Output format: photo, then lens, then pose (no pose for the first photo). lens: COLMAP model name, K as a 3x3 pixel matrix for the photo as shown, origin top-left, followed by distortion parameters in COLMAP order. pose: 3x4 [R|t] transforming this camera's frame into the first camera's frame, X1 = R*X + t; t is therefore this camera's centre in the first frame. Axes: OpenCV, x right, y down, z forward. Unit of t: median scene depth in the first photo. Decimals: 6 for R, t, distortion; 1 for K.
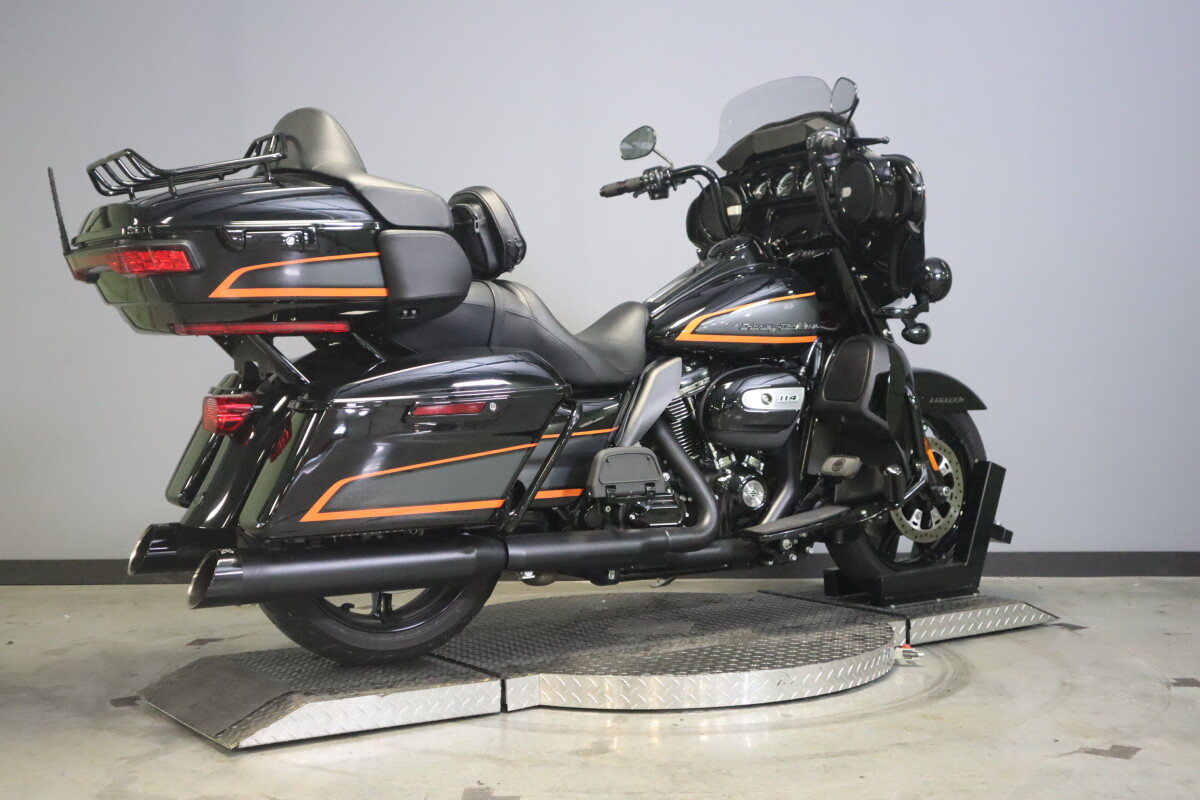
lens RADIAL K [[1454.5, 0, 600.0], [0, 1454.5, 400.0], [0, 0, 1]] dist [0.075297, 0.009009]
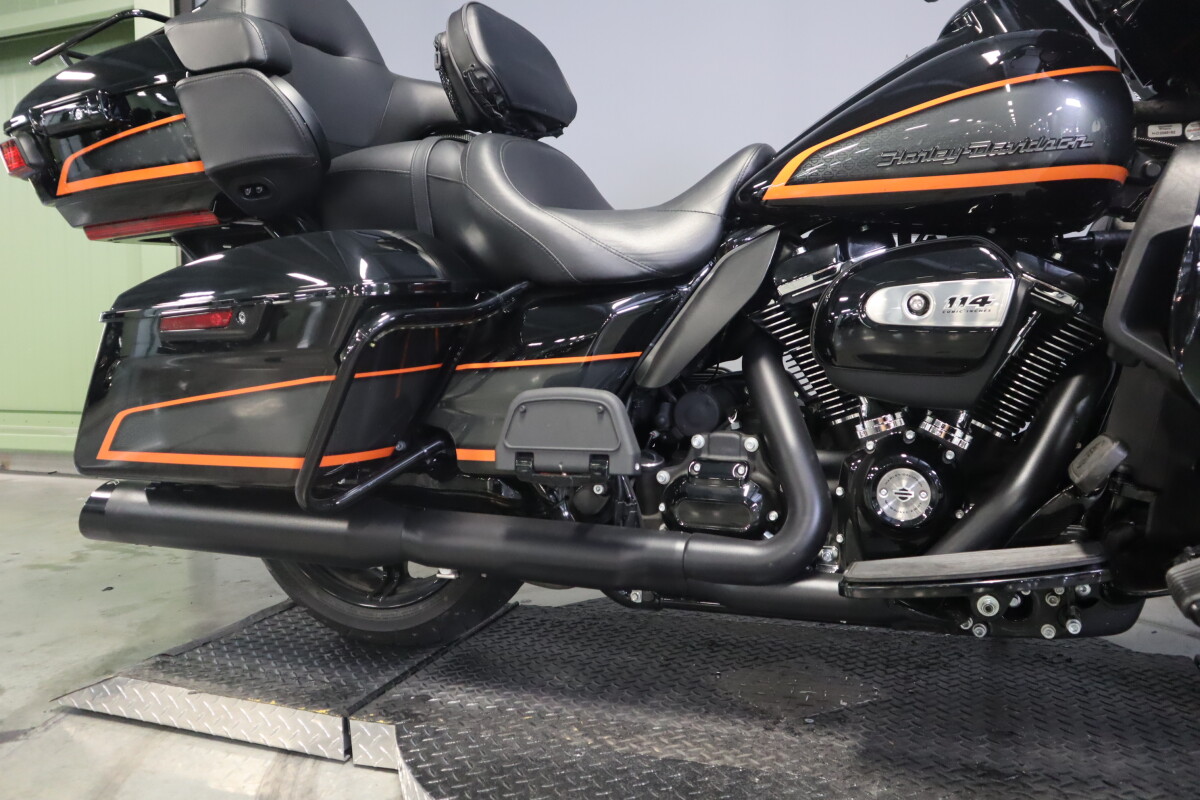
lens RADIAL K [[972.8, 0, 600.0], [0, 972.8, 400.0], [0, 0, 1]] dist [-0.087000, 0.096087]
pose [[0.591536, 0.058378, -0.804163, 0.312435], [-0.004385, 0.997594, 0.069195, 0.009406], [0.806267, -0.037405, 0.590368, 0.726762]]
